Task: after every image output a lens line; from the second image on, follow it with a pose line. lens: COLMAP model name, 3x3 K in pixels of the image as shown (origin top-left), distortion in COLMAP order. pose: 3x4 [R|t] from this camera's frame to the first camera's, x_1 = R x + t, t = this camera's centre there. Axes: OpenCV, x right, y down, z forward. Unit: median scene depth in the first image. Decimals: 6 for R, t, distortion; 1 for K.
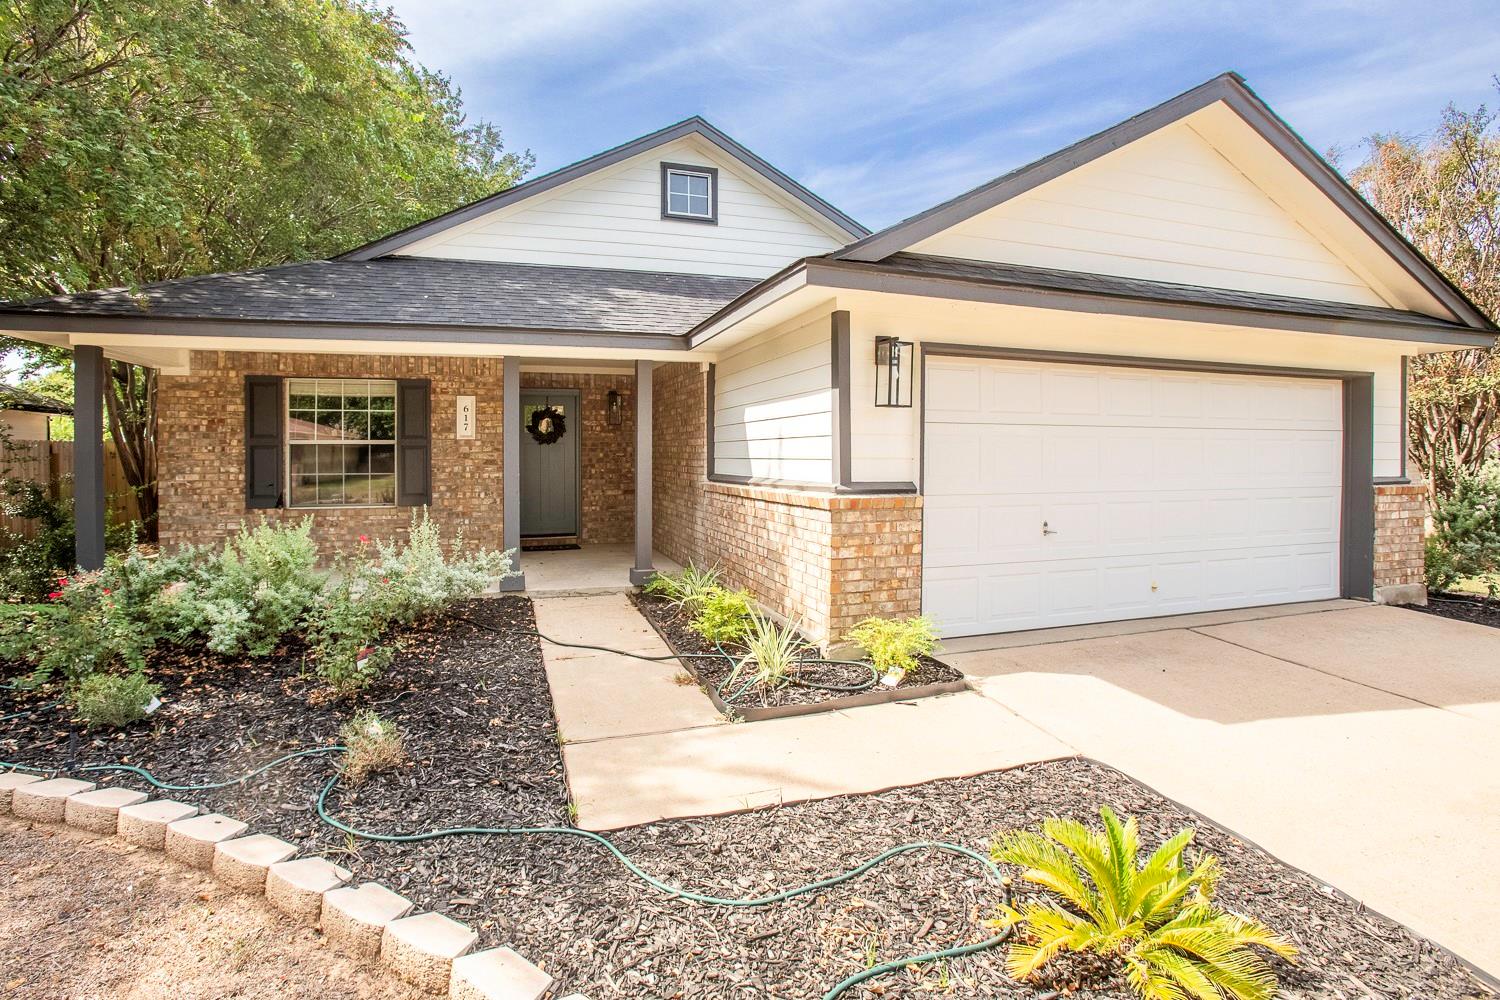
lens RADIAL K [[676.4, 0, 721.2], [0, 676.4, 470.1], [0, 0, 1]] dist [-0.103063, 0.060978]
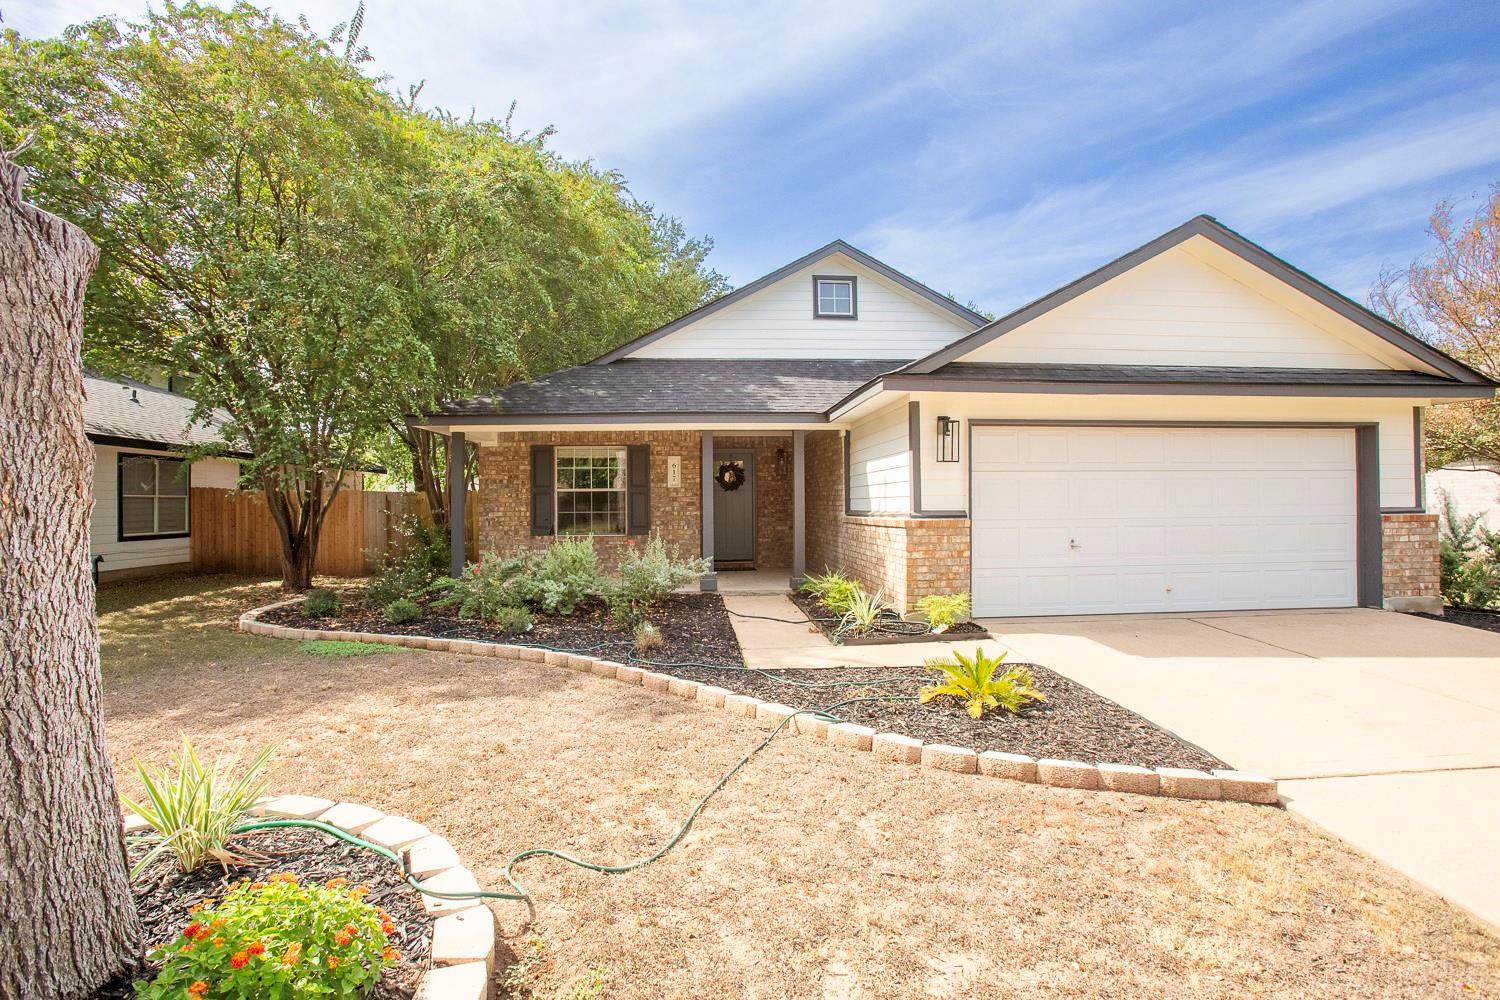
lens RADIAL K [[675.5, 0, 744.4], [0, 675.5, 496.0], [0, 0, 1]] dist [-0.022972, 0.015548]
pose [[0.973767, -0.009548, -0.227345, 0.114395], [0.001935, 0.999431, -0.033687, 0.027976], [0.227537, 0.032363, 0.973231, -0.477745]]
